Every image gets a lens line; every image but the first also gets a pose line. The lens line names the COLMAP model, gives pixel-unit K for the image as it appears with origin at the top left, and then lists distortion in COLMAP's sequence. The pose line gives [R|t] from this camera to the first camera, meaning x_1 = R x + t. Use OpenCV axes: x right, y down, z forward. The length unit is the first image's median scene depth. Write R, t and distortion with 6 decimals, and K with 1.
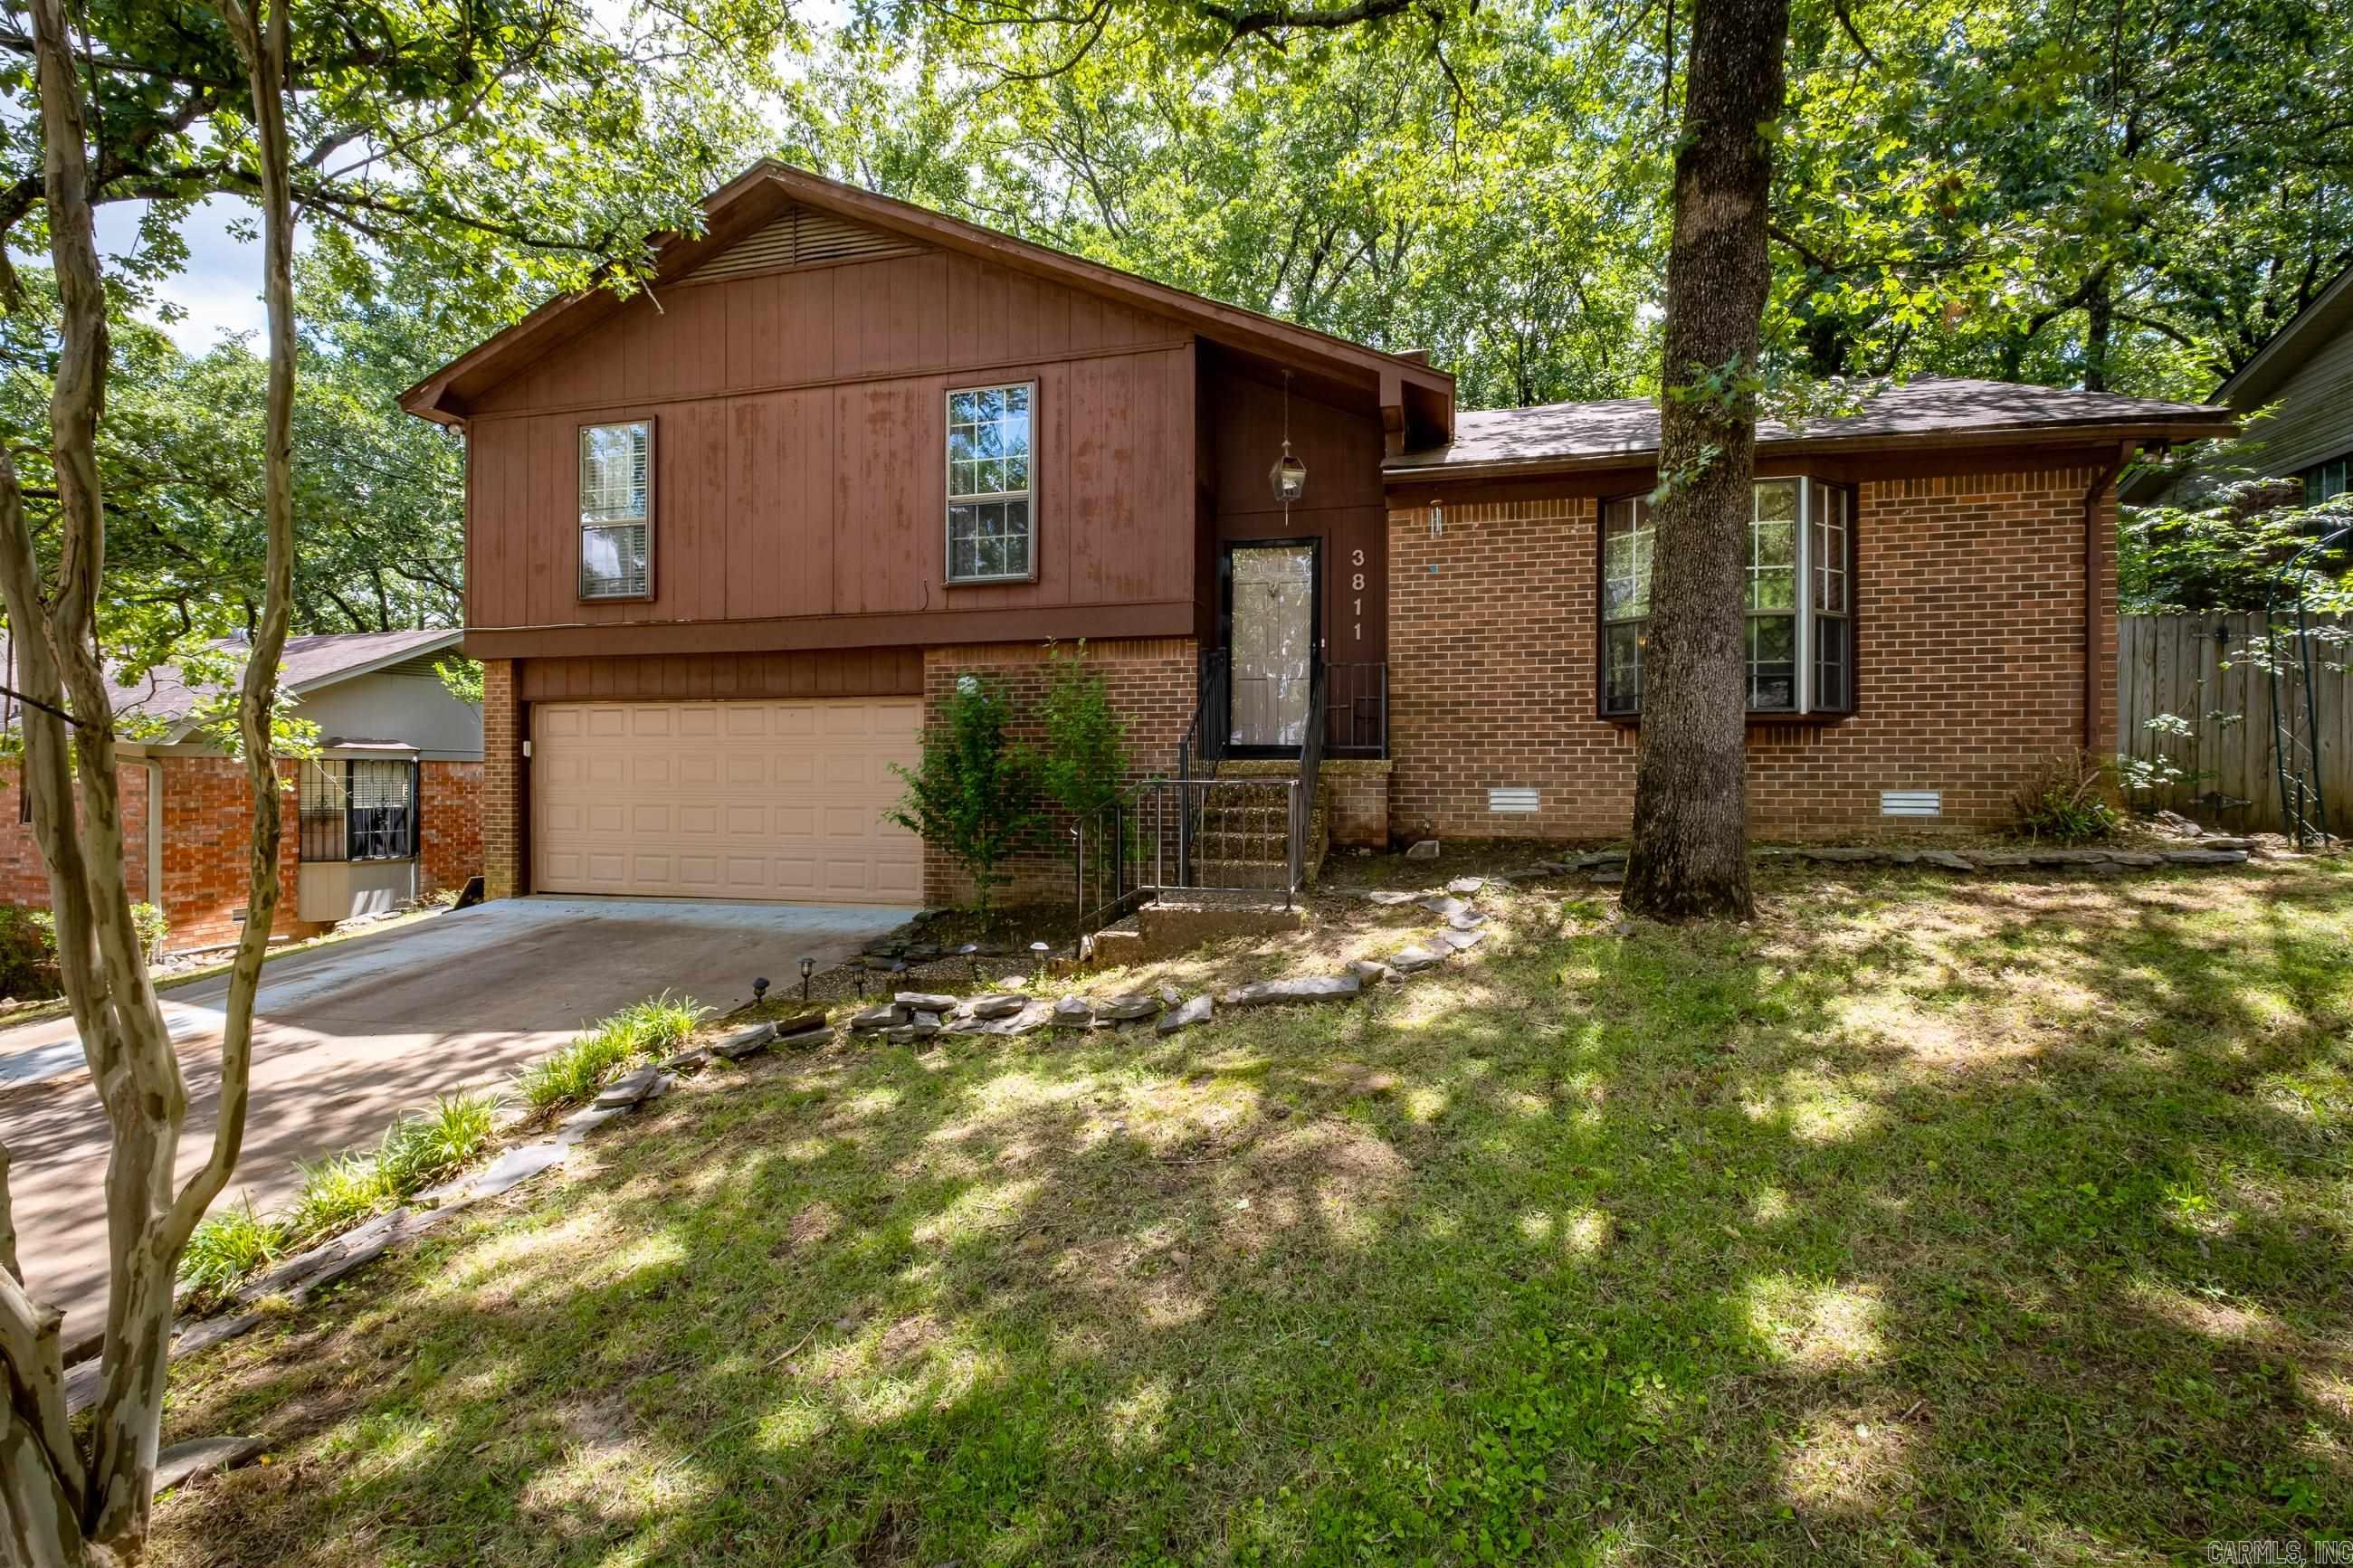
lens RADIAL K [[1059.7, 0, 1177.2], [0, 1059.7, 769.5], [0, 0, 1]] dist [-0.000696, -0.000165]
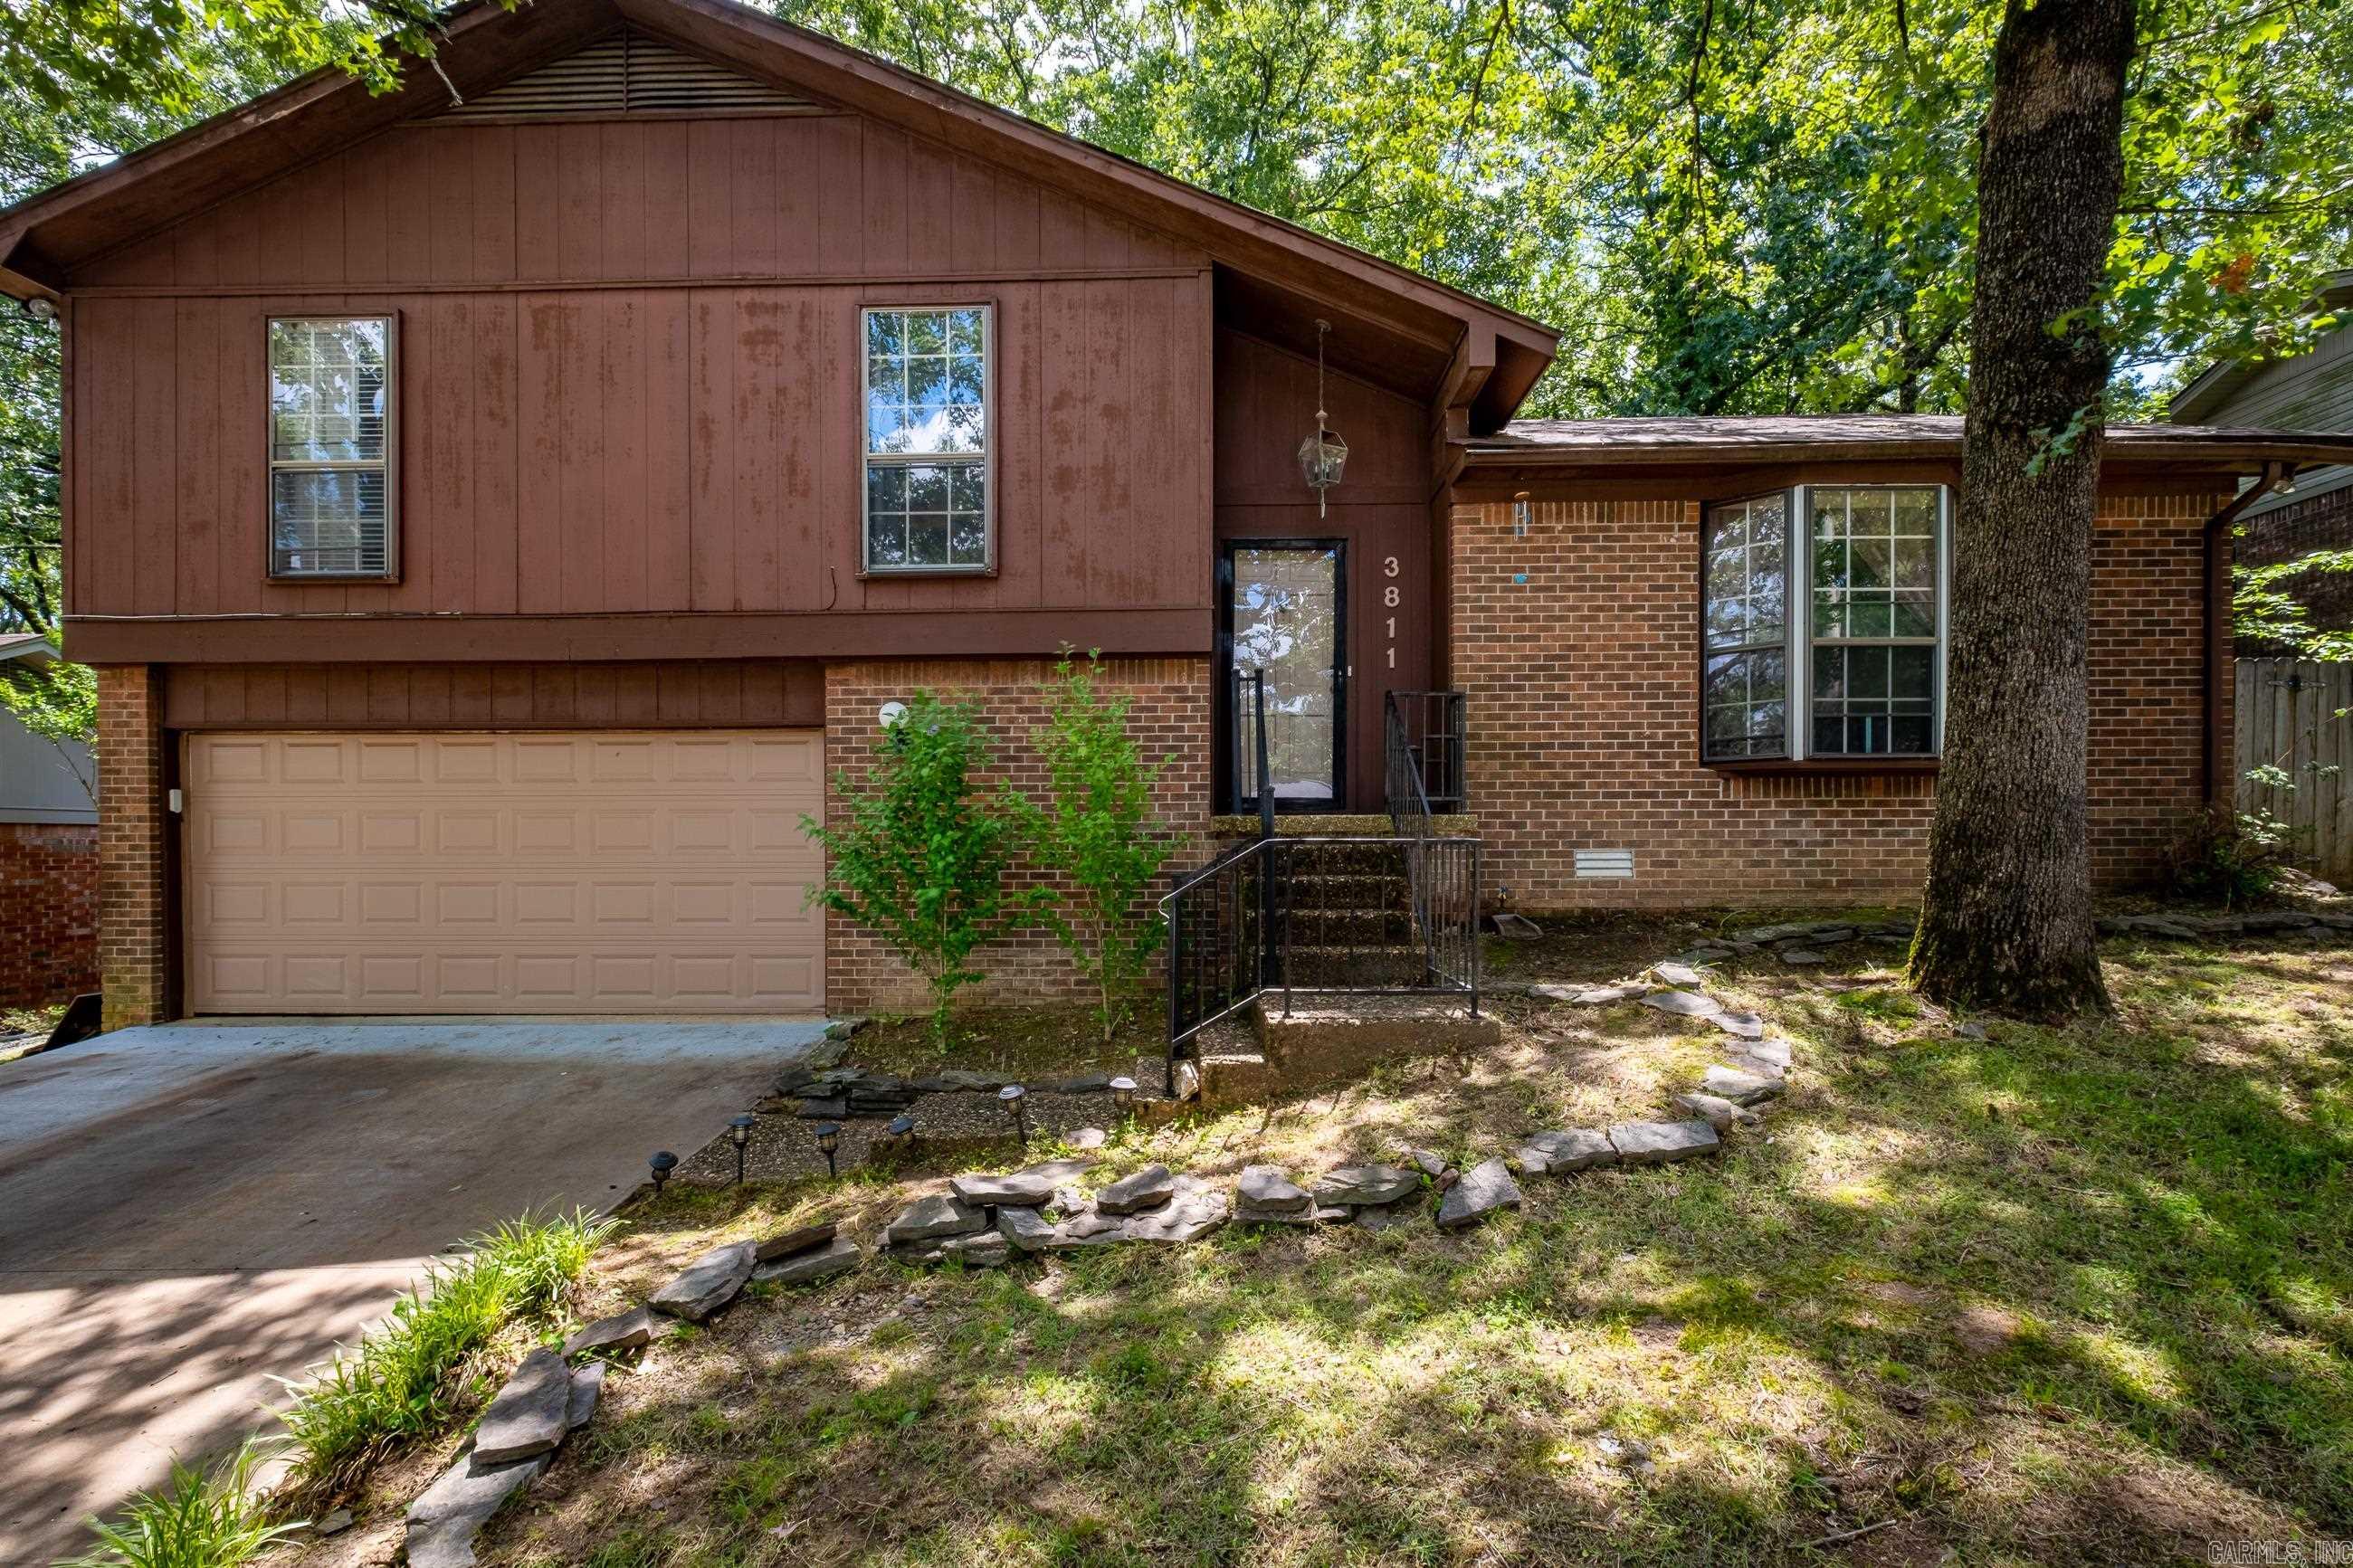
lens RADIAL K [[1097.8, 0, 1174.7], [0, 1097.8, 845.5], [0, 0, 1]] dist [-0.001286, -0.000197]
pose [[0.975032, -0.005008, 0.222010, -0.193506], [0.003515, 0.999968, 0.007120, 0.007404], [-0.222039, -0.006162, 0.975018, 0.235268]]
